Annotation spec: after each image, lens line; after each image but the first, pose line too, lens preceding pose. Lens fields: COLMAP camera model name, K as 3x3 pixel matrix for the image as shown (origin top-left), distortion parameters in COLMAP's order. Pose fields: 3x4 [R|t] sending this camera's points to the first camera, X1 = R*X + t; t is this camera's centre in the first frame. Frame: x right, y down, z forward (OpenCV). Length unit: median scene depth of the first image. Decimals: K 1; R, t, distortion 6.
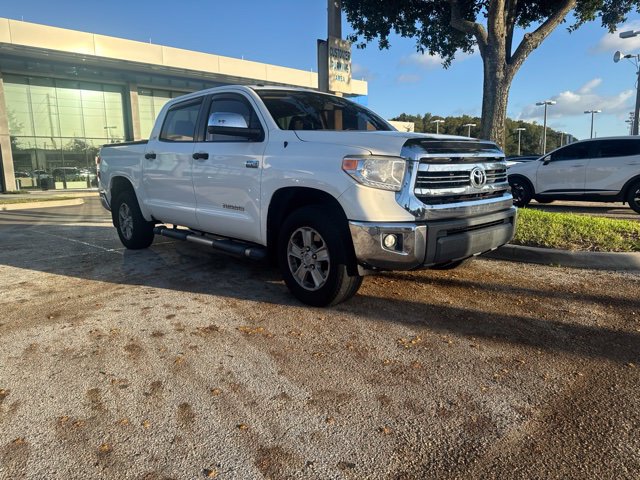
lens RADIAL K [[452.6, 0, 321.0], [0, 452.6, 233.3], [0, 0, 1]] dist [0.047618, -0.056705]
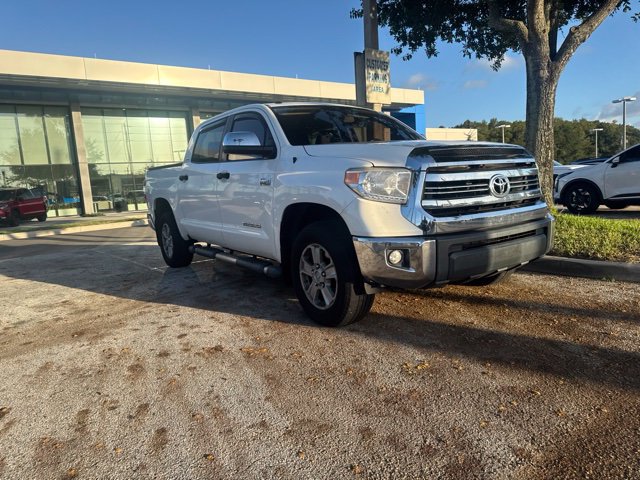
lens RADIAL K [[452.6, 0, 316.1], [0, 452.6, 234.8], [0, 0, 1]] dist [0.047618, -0.056705]
pose [[0.988562, -0.025041, -0.148725, 0.110496], [0.021092, 0.999383, -0.028069, -0.005852], [0.149336, 0.024611, 0.988480, 0.040013]]
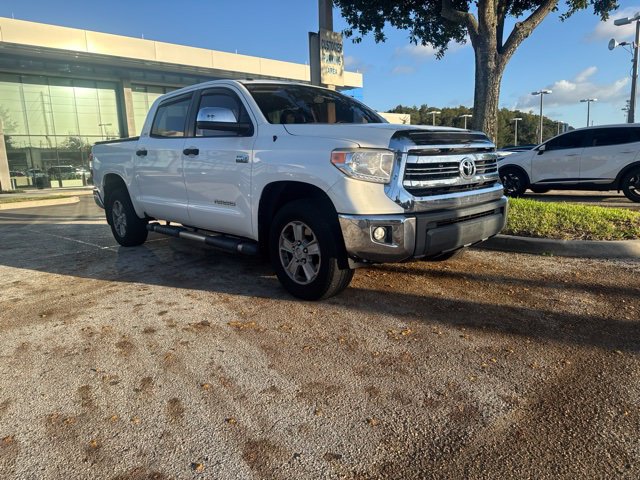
lens RADIAL K [[452.6, 0, 320.2], [0, 452.6, 233.8], [0, 0, 1]] dist [0.047618, -0.056705]
pose [[0.999831, -0.018279, 0.001860, 0.016289], [0.018250, 0.999726, 0.014636, 0.000304], [-0.002127, -0.014599, 0.999891, -0.000773]]
